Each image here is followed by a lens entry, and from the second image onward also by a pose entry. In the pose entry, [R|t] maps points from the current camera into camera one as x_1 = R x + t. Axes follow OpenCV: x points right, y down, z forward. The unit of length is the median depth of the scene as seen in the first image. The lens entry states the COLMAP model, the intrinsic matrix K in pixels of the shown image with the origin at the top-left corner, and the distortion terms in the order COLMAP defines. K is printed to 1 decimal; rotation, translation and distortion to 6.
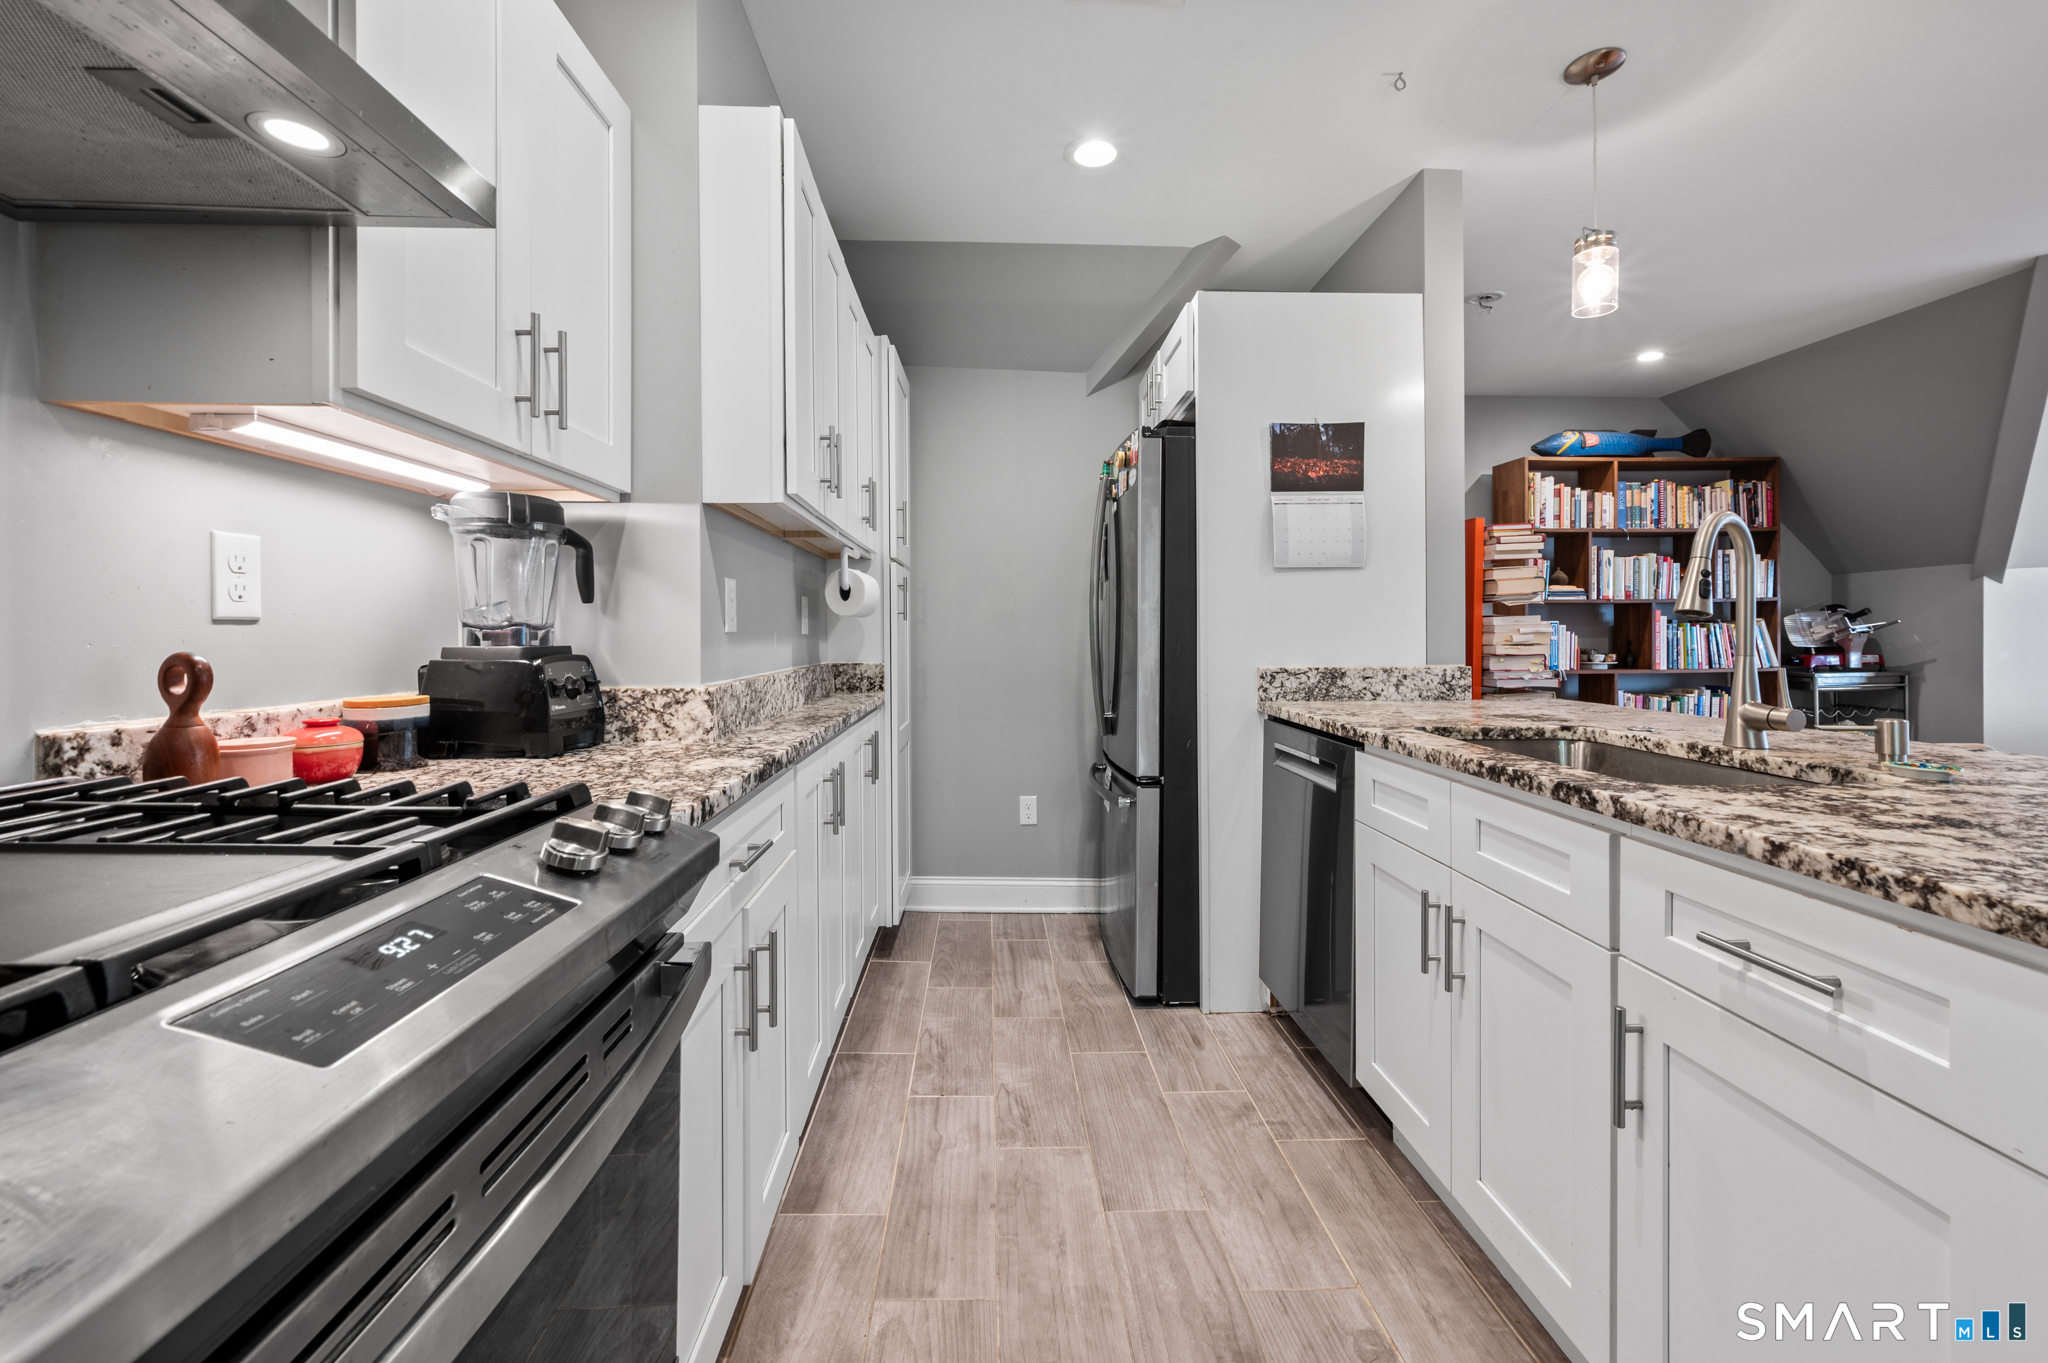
lens RADIAL K [[825.8, 0, 1027.4], [0, 825.8, 635.1], [0, 0, 1]] dist [0.000133, 0.000006]
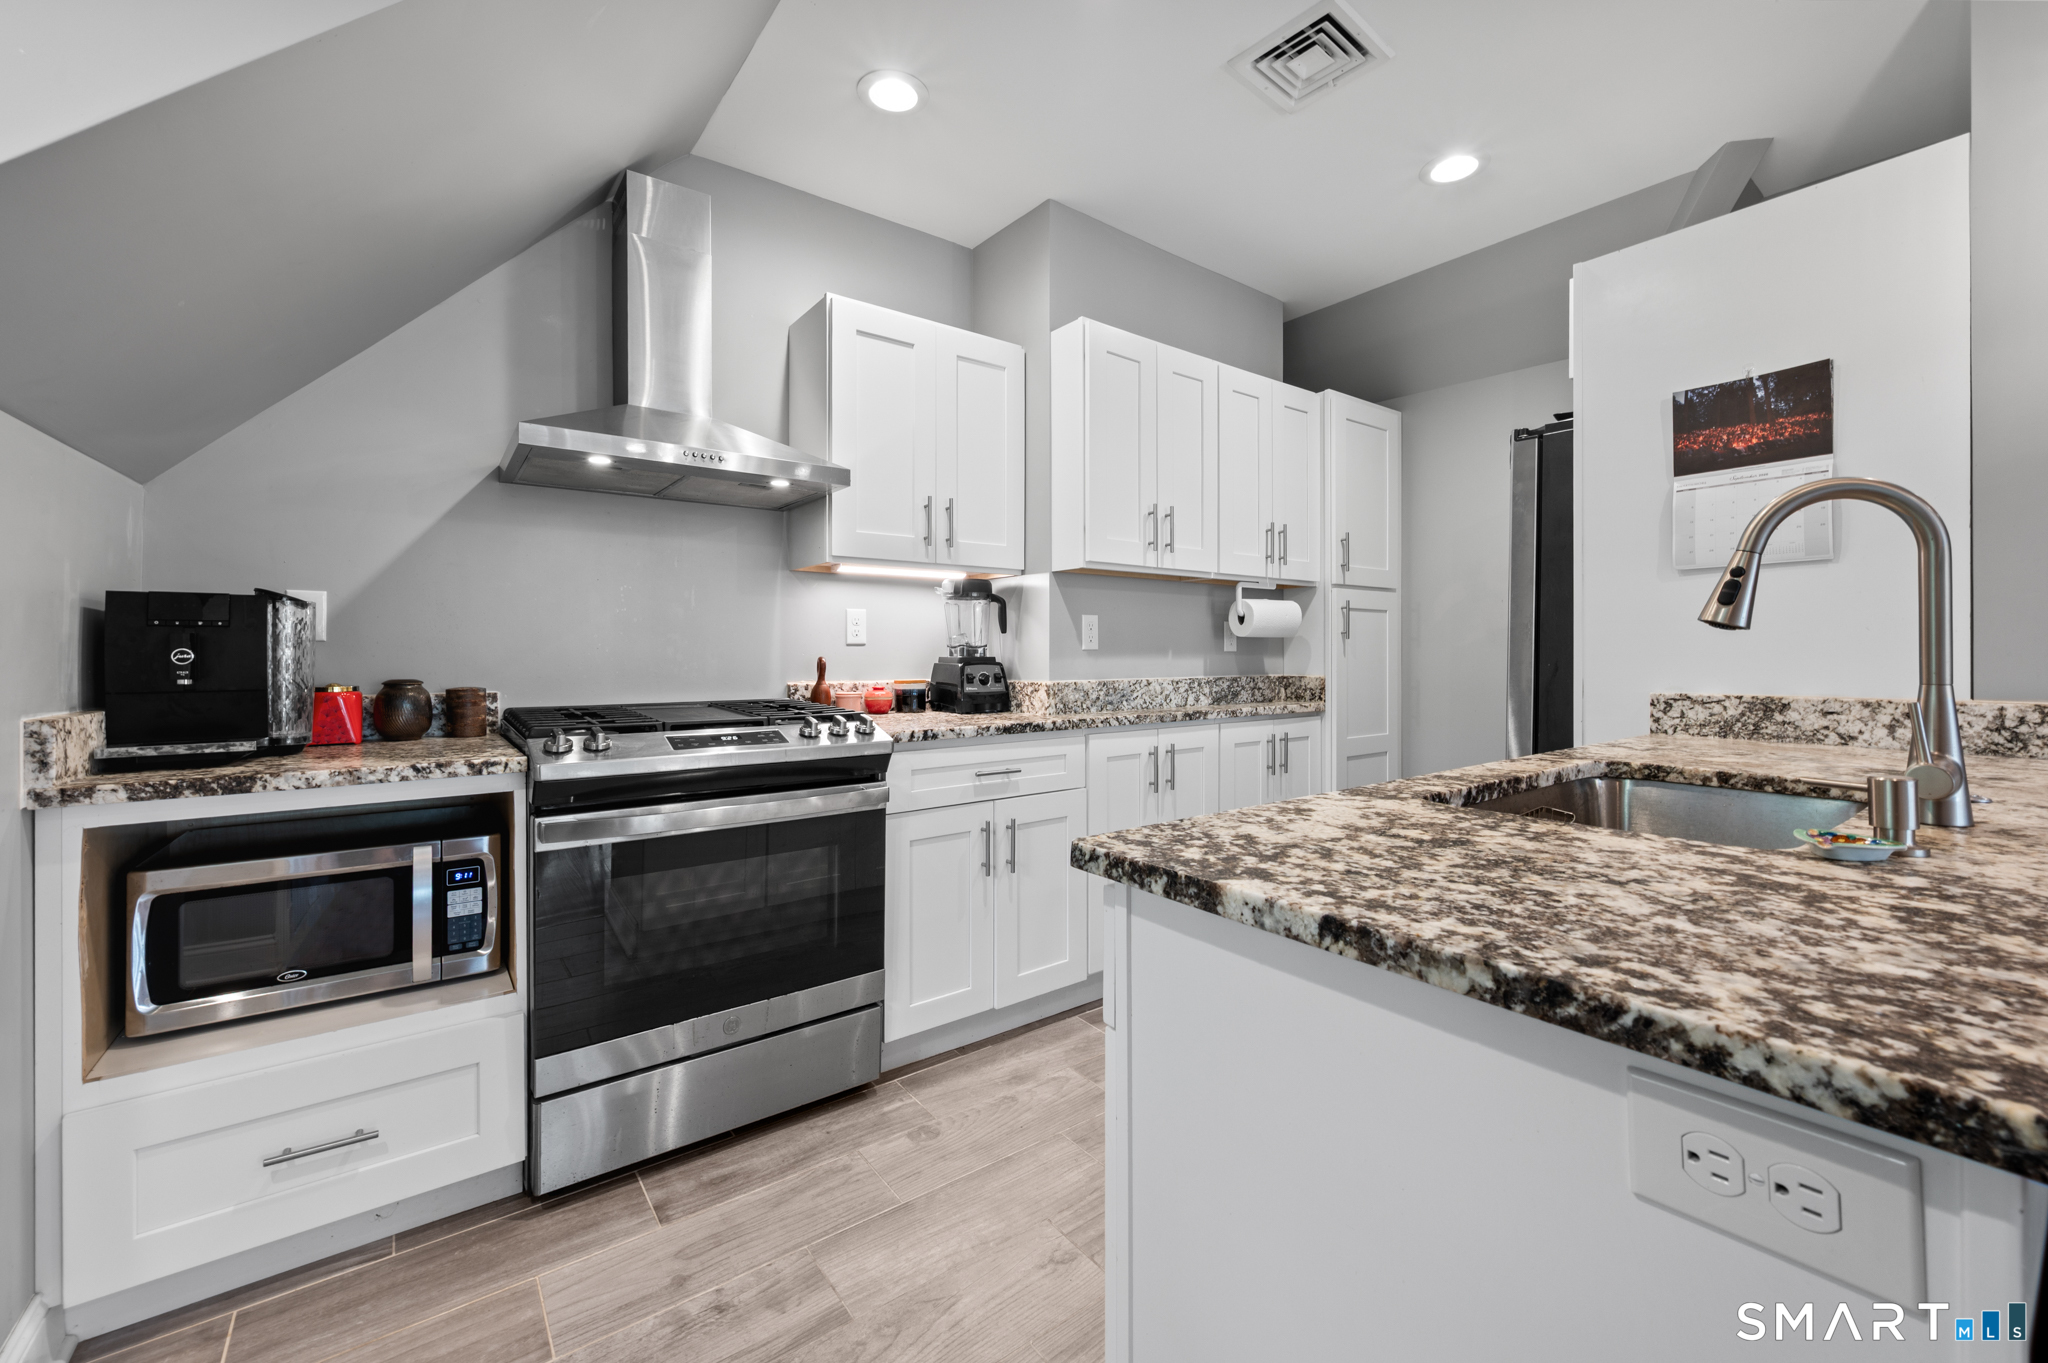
lens RADIAL K [[821.3, 0, 1027.3], [0, 821.3, 652.2], [0, 0, 1]] dist [0.000289, 0.000119]
pose [[0.564479, 0.002367, -0.825444, 0.602614], [-0.003736, 0.999993, 0.000312, 0.000926], [0.825439, 0.002907, 0.564484, 0.018046]]
